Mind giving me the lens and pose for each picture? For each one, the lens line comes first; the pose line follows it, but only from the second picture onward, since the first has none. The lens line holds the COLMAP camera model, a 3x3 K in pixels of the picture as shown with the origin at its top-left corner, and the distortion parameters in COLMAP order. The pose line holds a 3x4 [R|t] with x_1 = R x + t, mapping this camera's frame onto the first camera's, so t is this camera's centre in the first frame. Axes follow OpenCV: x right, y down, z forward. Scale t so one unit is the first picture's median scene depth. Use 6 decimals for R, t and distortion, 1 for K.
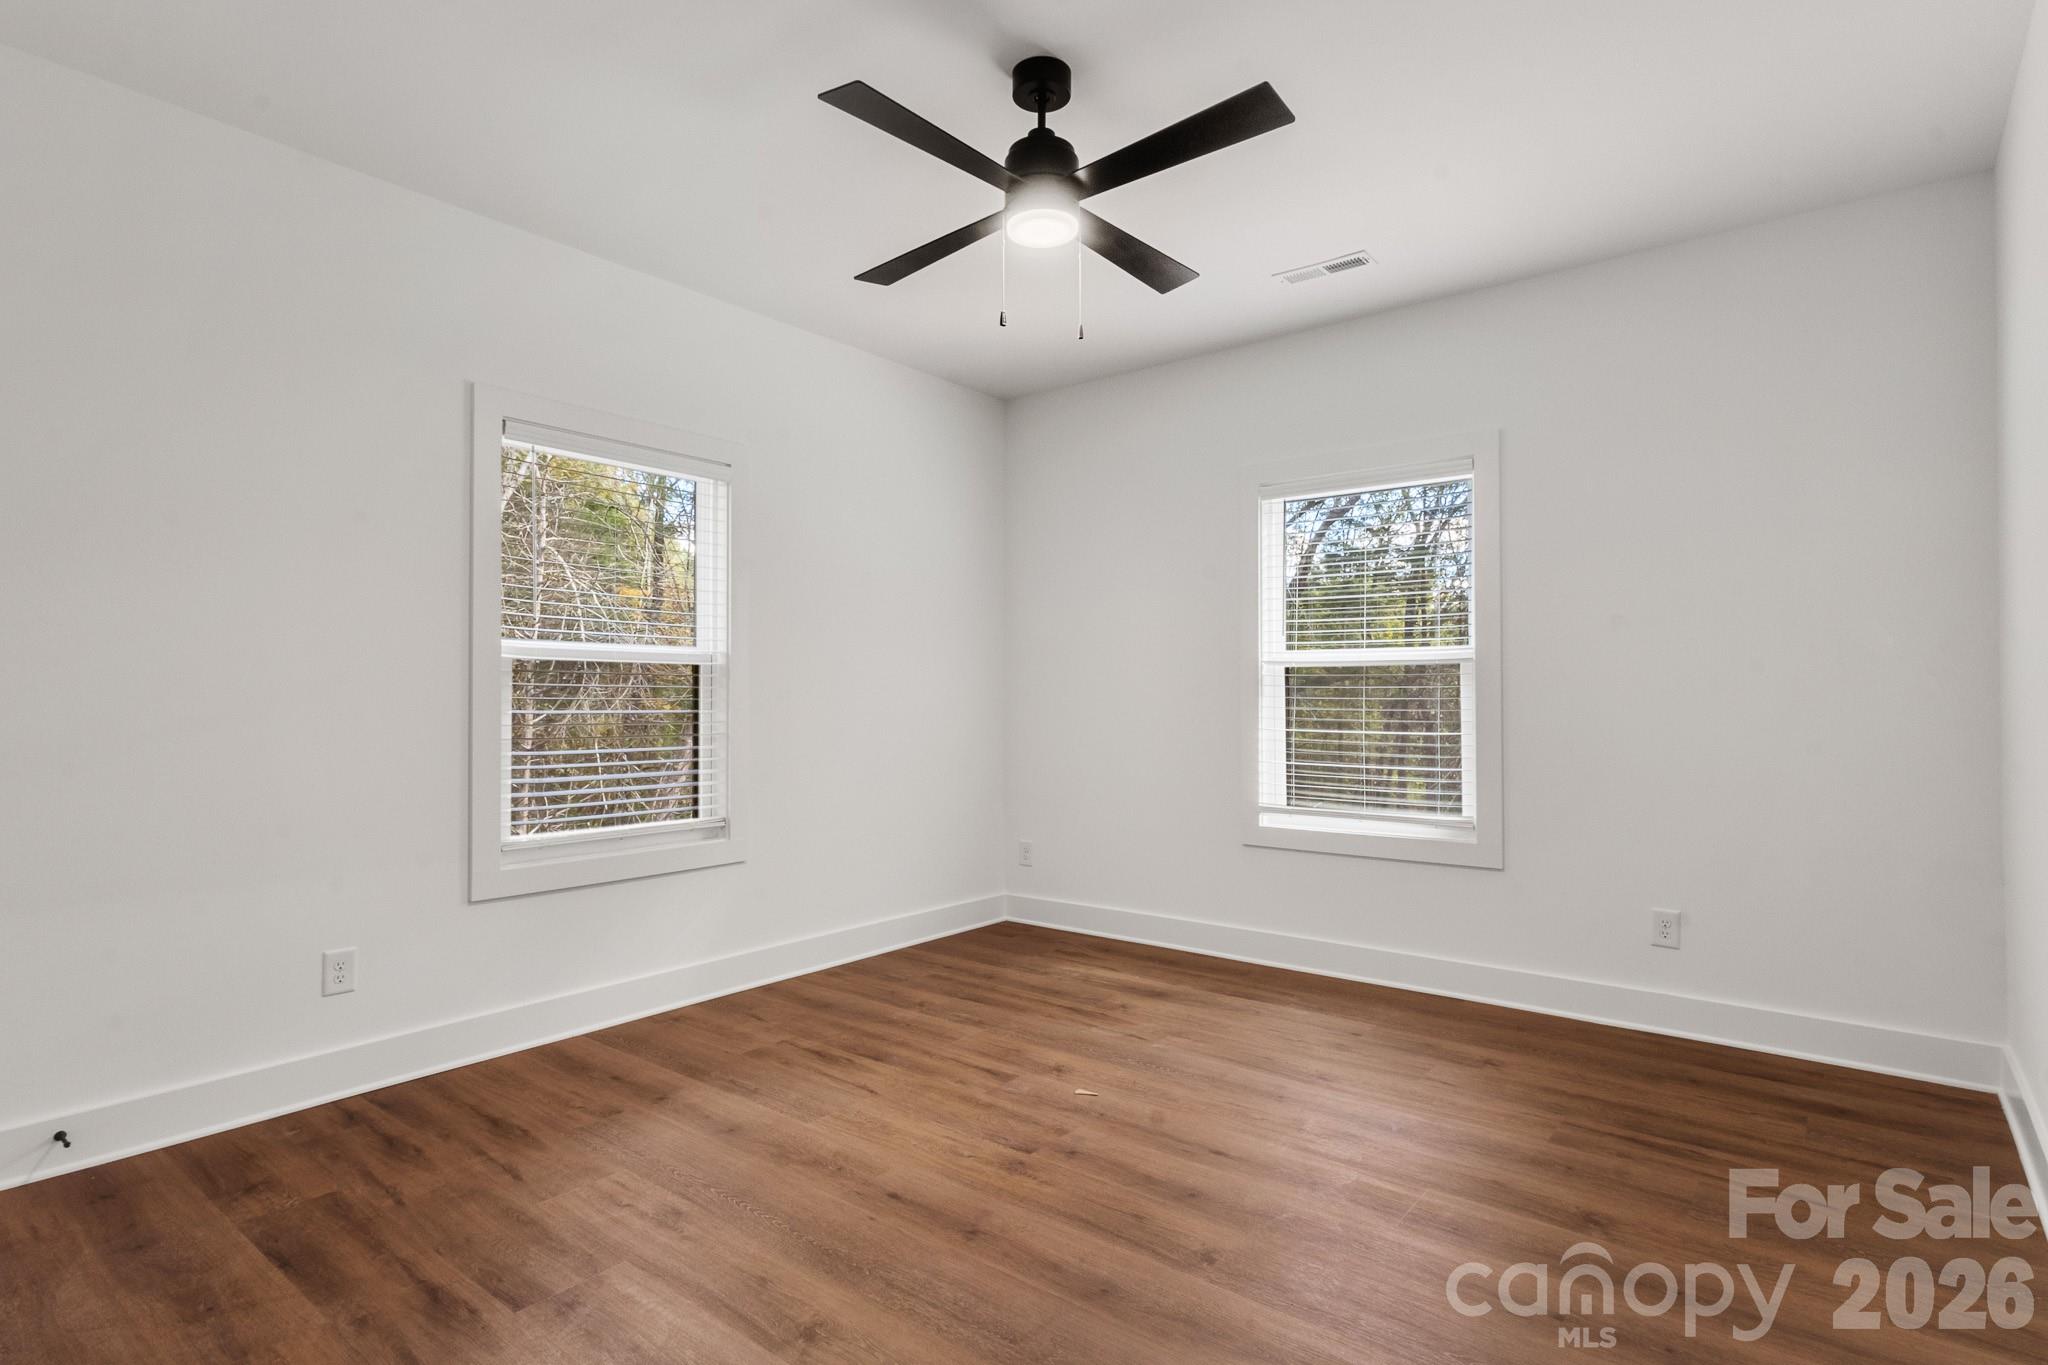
lens RADIAL K [[1044.4, 0, 1024.0], [0, 1044.4, 682.5], [0, 0, 1]] dist [0.011180, -0.000515]
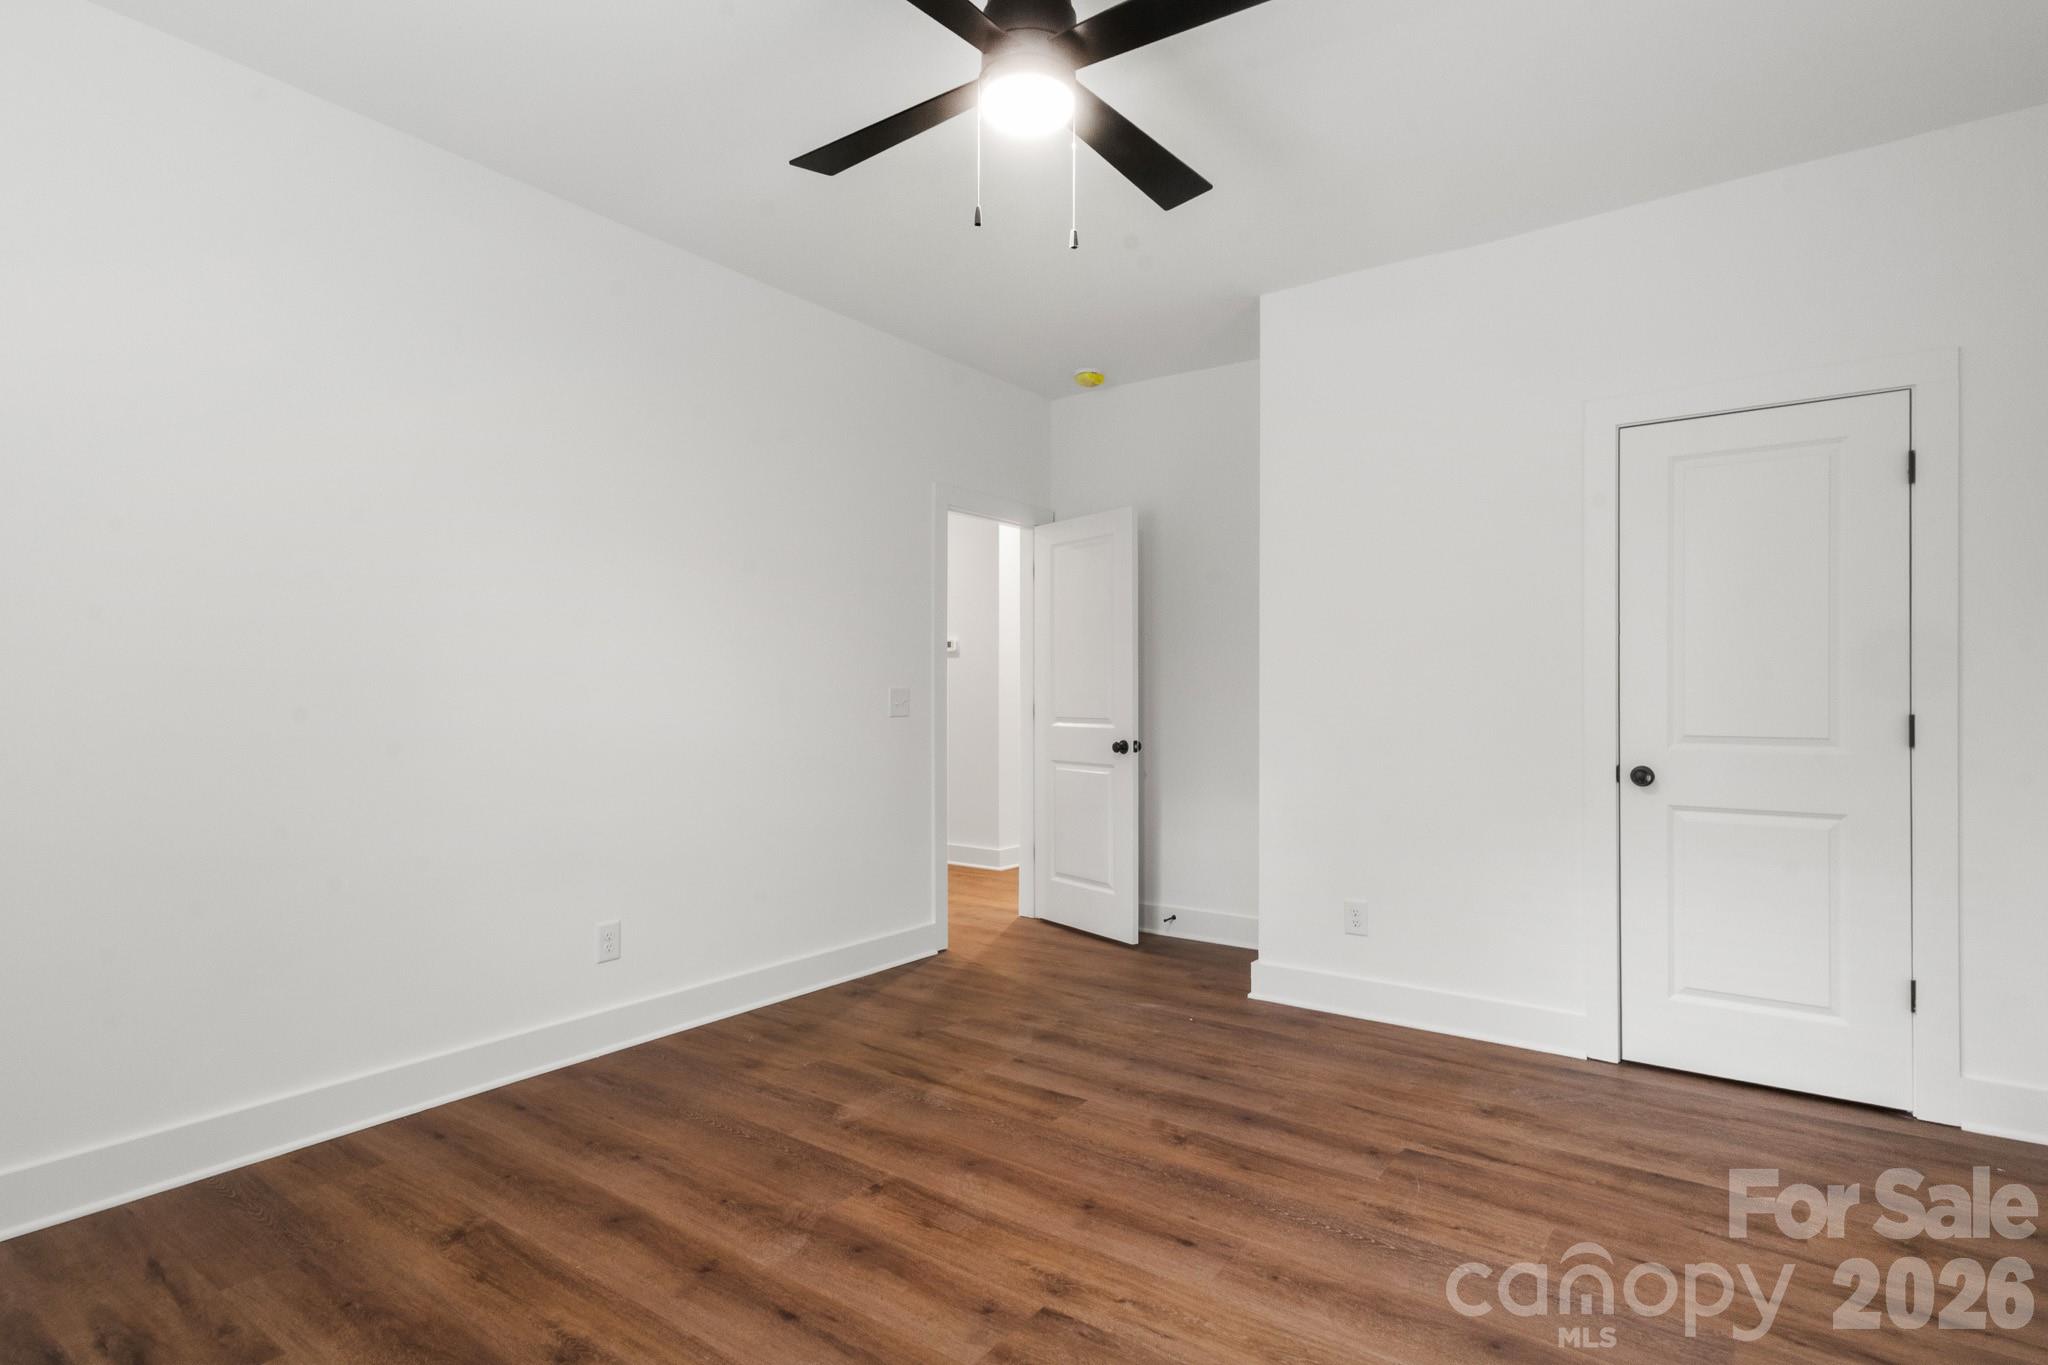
lens RADIAL K [[1044.4, 0, 1024.0], [0, 1044.4, 682.5], [0, 0, 1]] dist [0.011180, -0.000515]
pose [[-0.998952, -0.003520, -0.045641, 0.063030], [-0.002546, 0.999768, -0.021399, 0.021146], [0.045706, -0.021261, -0.998729, 1.985149]]
